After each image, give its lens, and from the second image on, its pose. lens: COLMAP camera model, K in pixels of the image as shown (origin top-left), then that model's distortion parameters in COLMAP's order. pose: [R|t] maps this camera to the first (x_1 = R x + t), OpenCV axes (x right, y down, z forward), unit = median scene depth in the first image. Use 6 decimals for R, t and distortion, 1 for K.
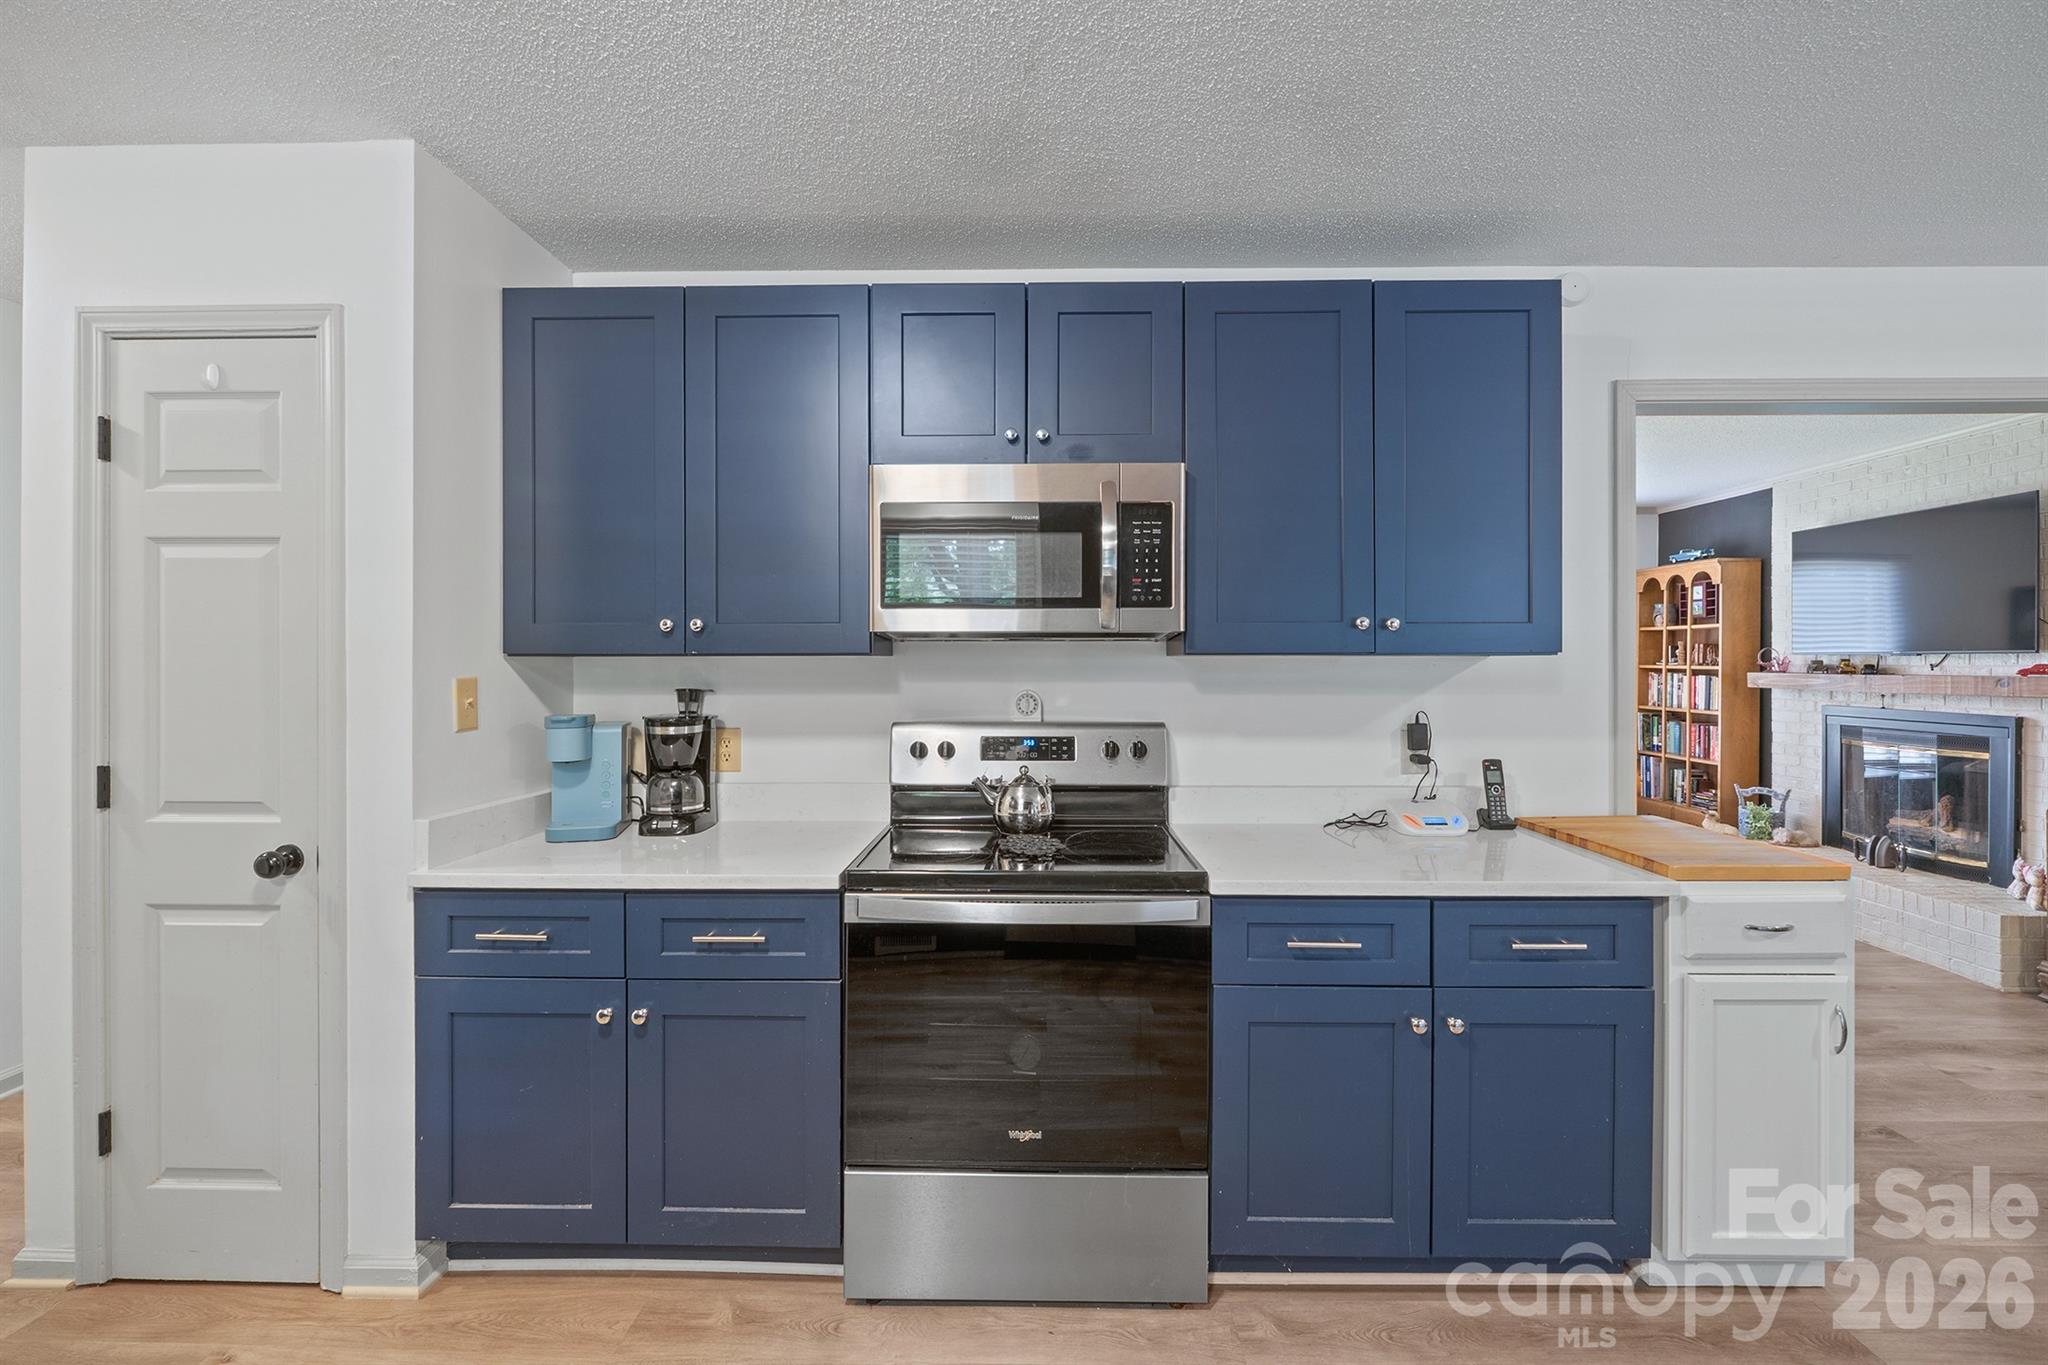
lens RADIAL K [[857.4, 0, 1030.7], [0, 857.4, 660.5], [0, 0, 1]] dist [-0.007064, -0.000141]
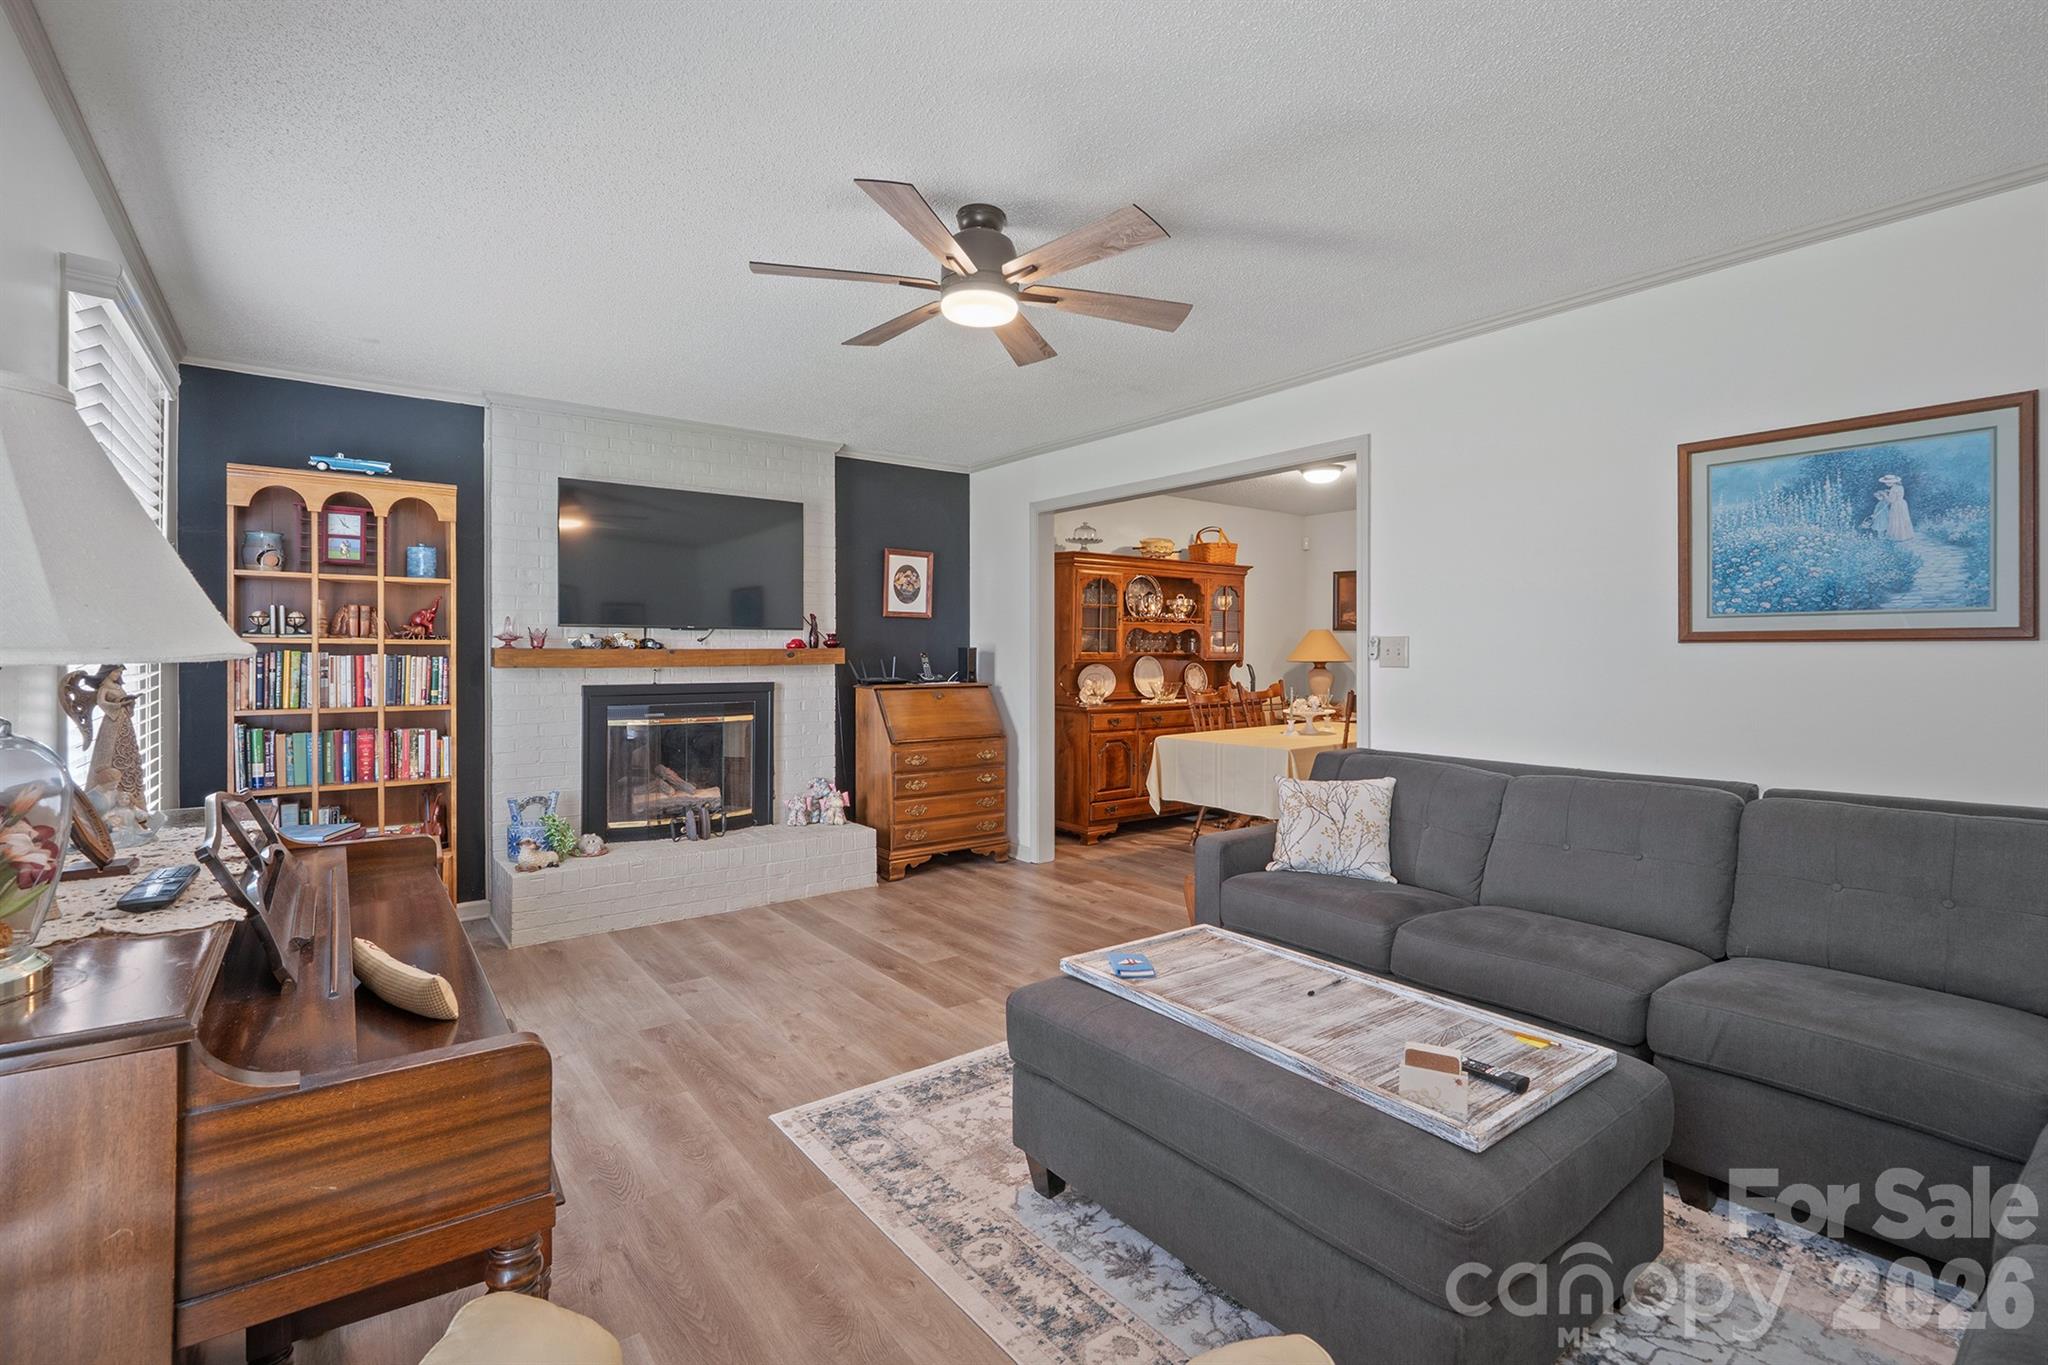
lens RADIAL K [[924.3, 0, 1039.7], [0, 924.3, 654.4], [0, 0, 1]] dist [-0.008056, -0.000481]
pose [[-0.629133, 0.001699, 0.777296, -0.213528], [0.002032, 0.999998, -0.000542, 0.051939], [-0.777295, 0.001239, -0.629135, 2.839819]]
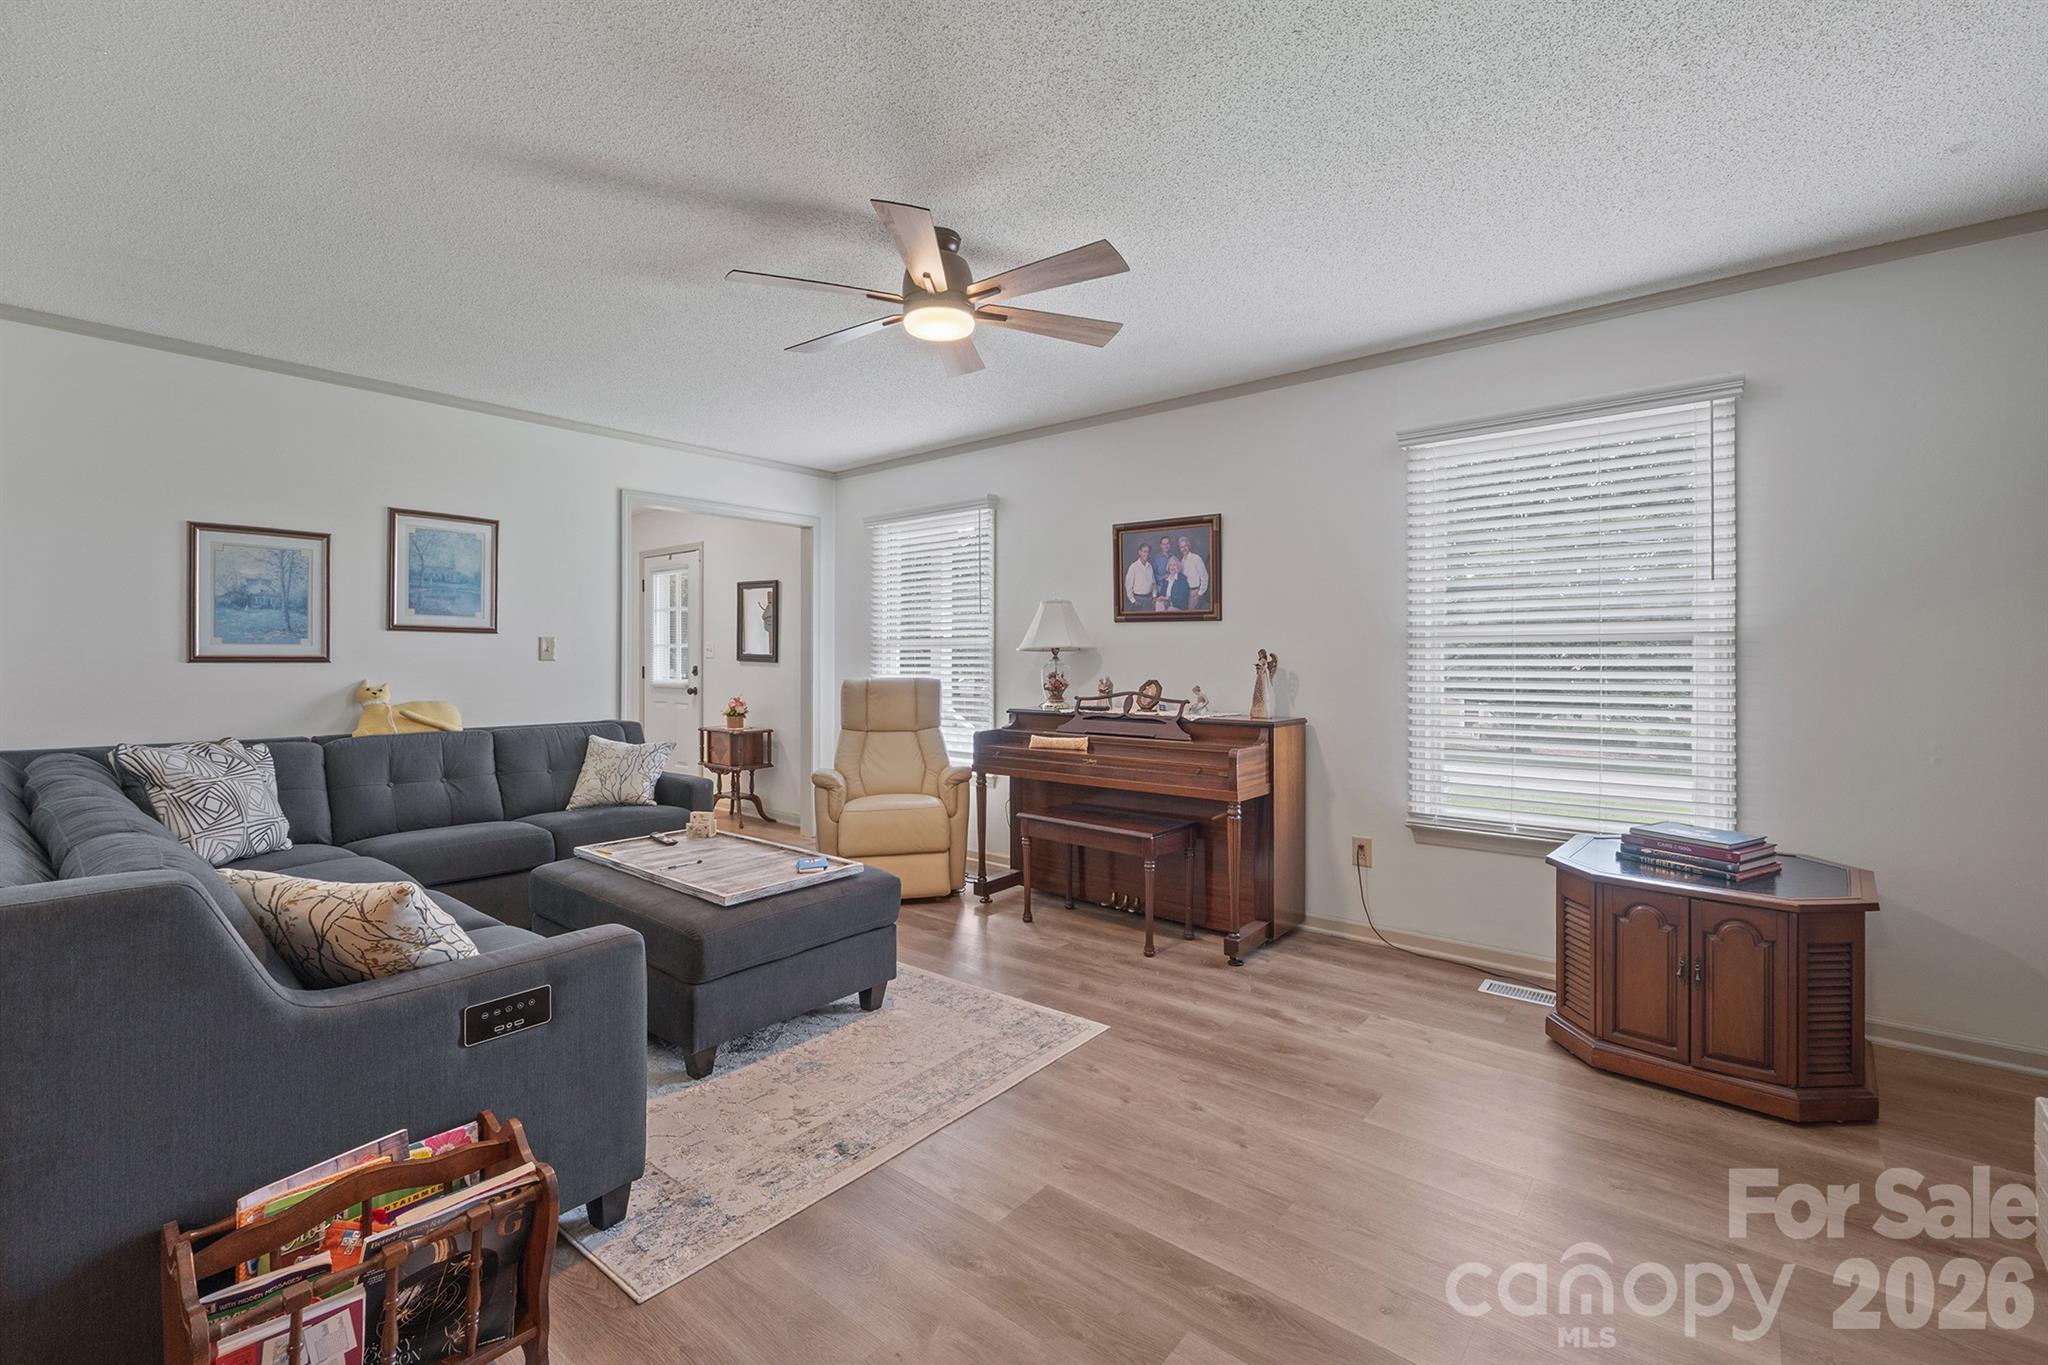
lens RADIAL K [[857.4, 0, 1029.5], [0, 857.4, 668.9], [0, 0, 1]] dist [-0.007064, -0.000141]
pose [[0.781090, 0.005601, -0.624393, 1.668906], [-0.001756, 0.999976, 0.006774, 0.079663], [0.624416, -0.004195, 0.781081, 1.239138]]
